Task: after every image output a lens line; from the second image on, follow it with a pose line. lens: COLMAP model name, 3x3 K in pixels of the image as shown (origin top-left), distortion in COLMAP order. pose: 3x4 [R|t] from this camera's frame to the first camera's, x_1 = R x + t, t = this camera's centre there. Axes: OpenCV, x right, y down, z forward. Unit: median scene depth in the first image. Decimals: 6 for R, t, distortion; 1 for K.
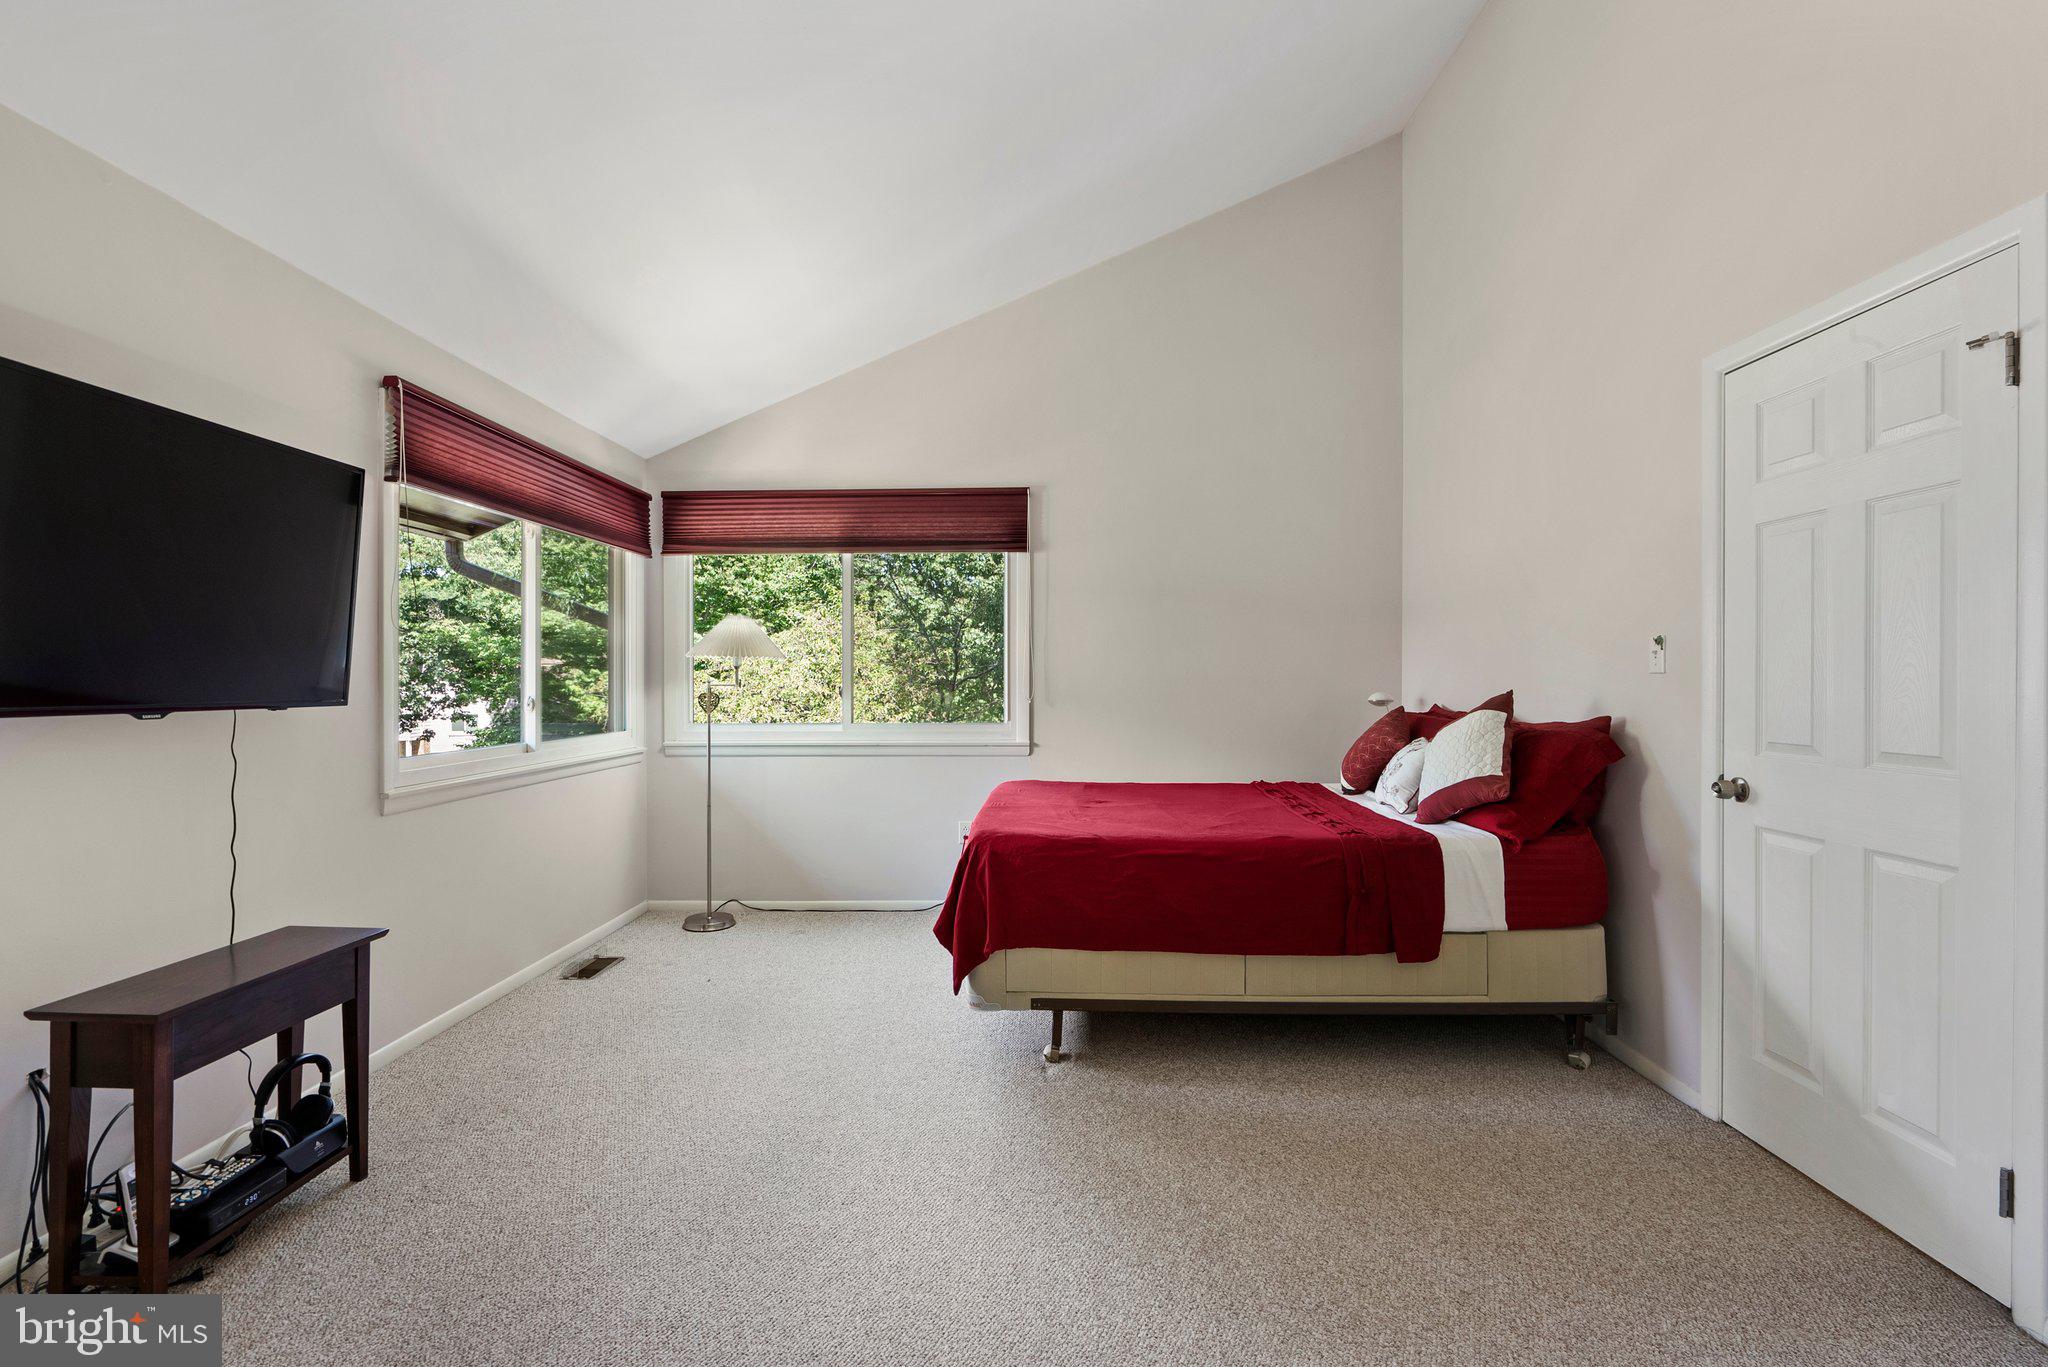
lens RADIAL K [[940.1, 0, 1027.6], [0, 940.1, 686.5], [0, 0, 1]] dist [-0.000728, -0.000581]
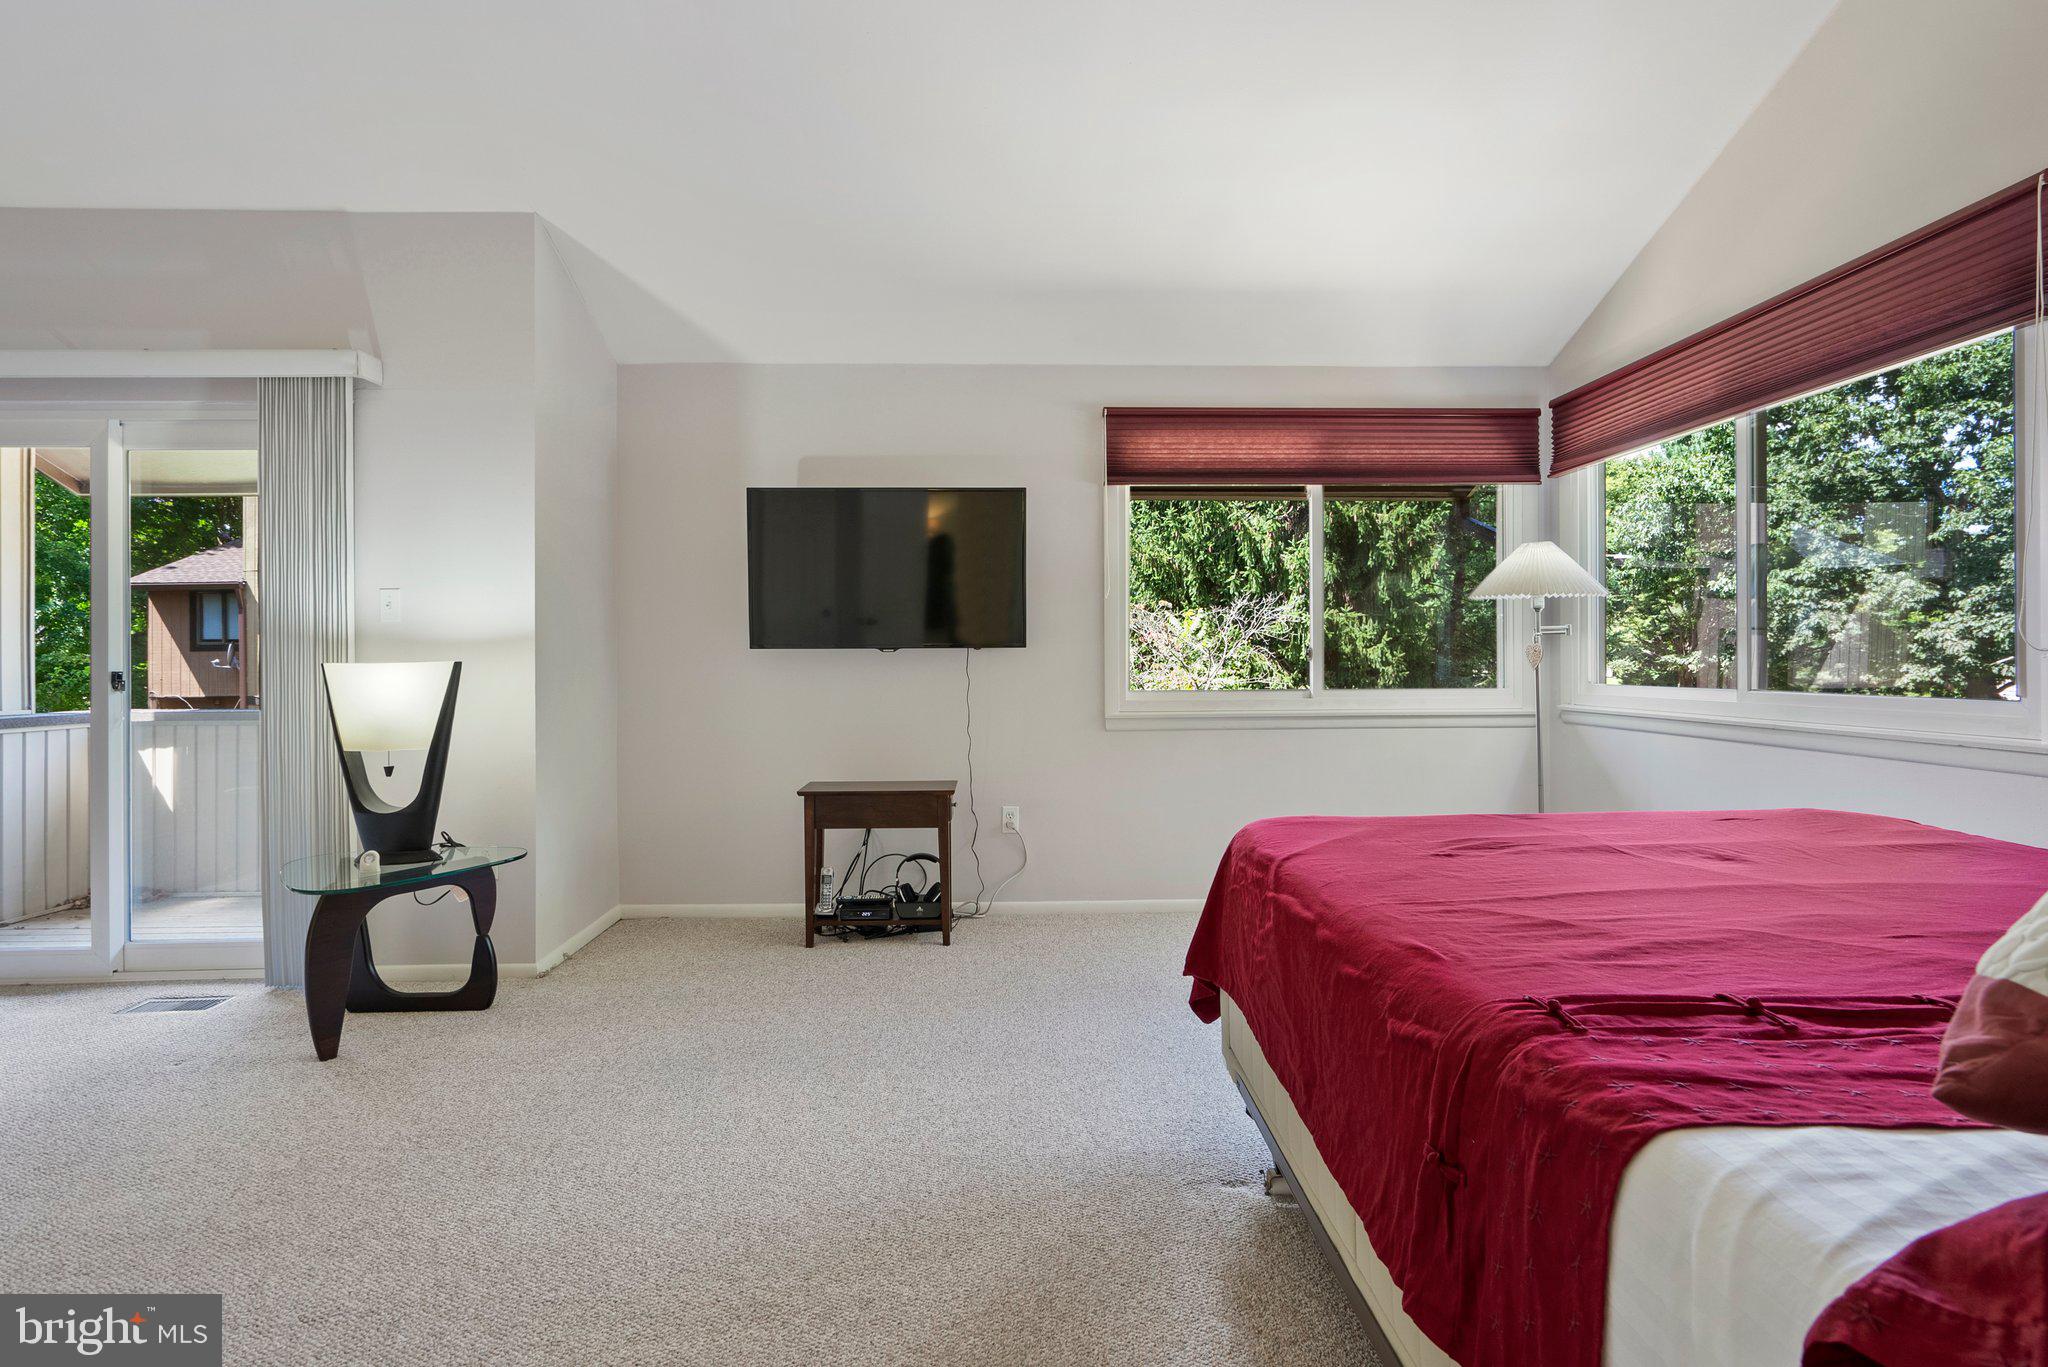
lens RADIAL K [[940.1, 0, 1008.4], [0, 940.1, 662.2], [0, 0, 1]] dist [-0.000728, -0.000581]
pose [[0.044771, 0.007485, -0.998969, 0.457003], [-0.003951, 0.999965, 0.007315, 0.019210], [0.998989, 0.003620, 0.044799, 0.537999]]
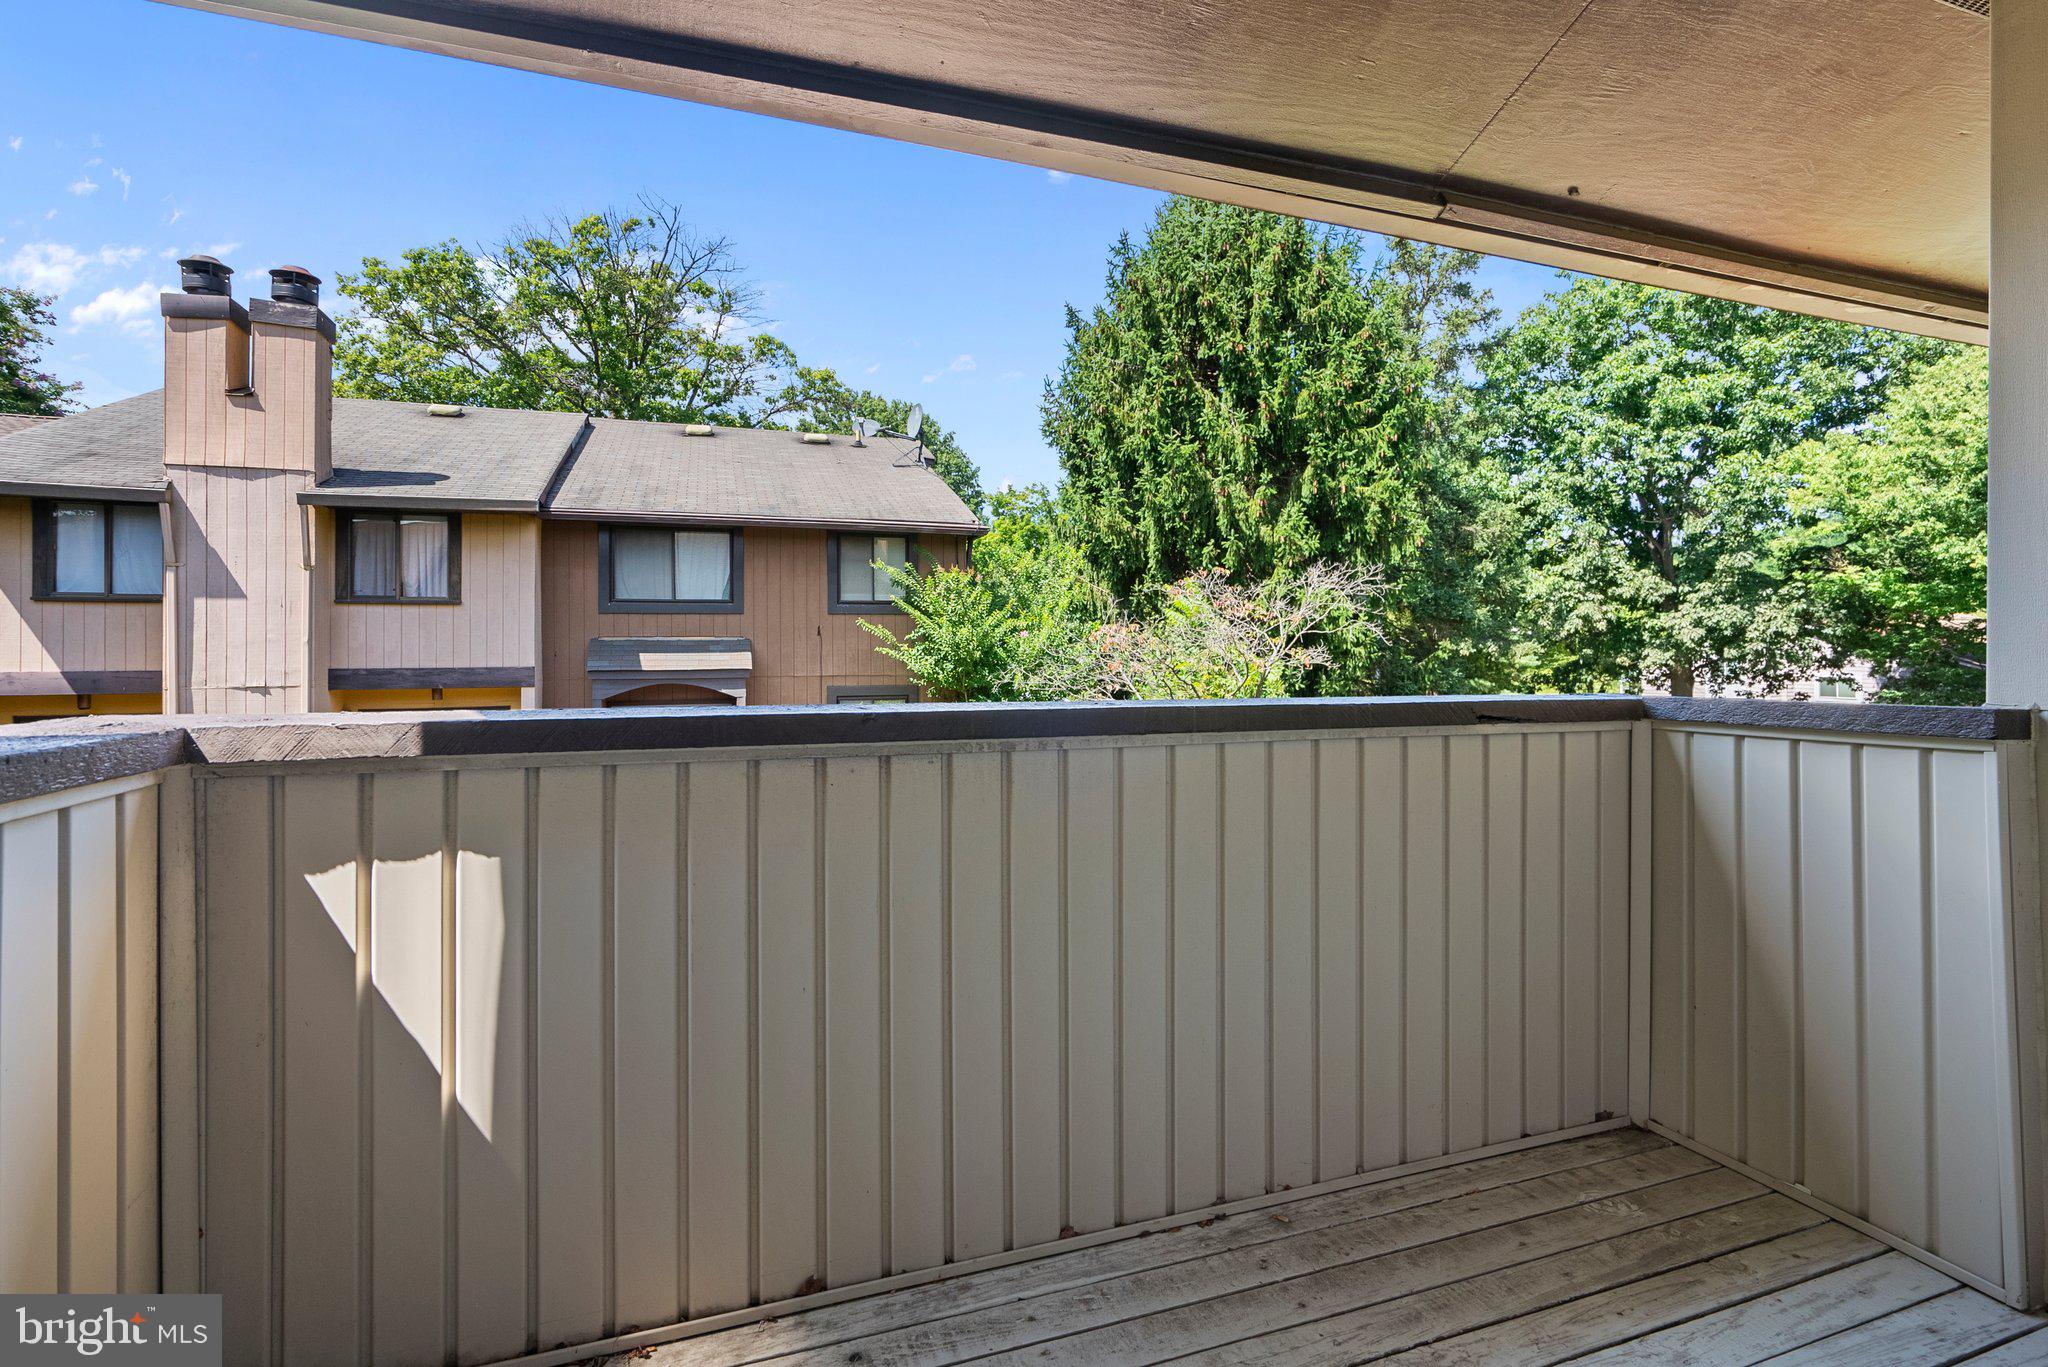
lens RADIAL K [[940.1, 0, 1003.9], [0, 940.1, 644.4], [0, 0, 1]] dist [-0.000728, -0.000581]
pose [[0.329181, 0.004936, -0.944254, -0.320709], [-0.010369, 0.999945, 0.001612, 0.059945], [0.944210, 0.009261, 0.329214, -0.293613]]
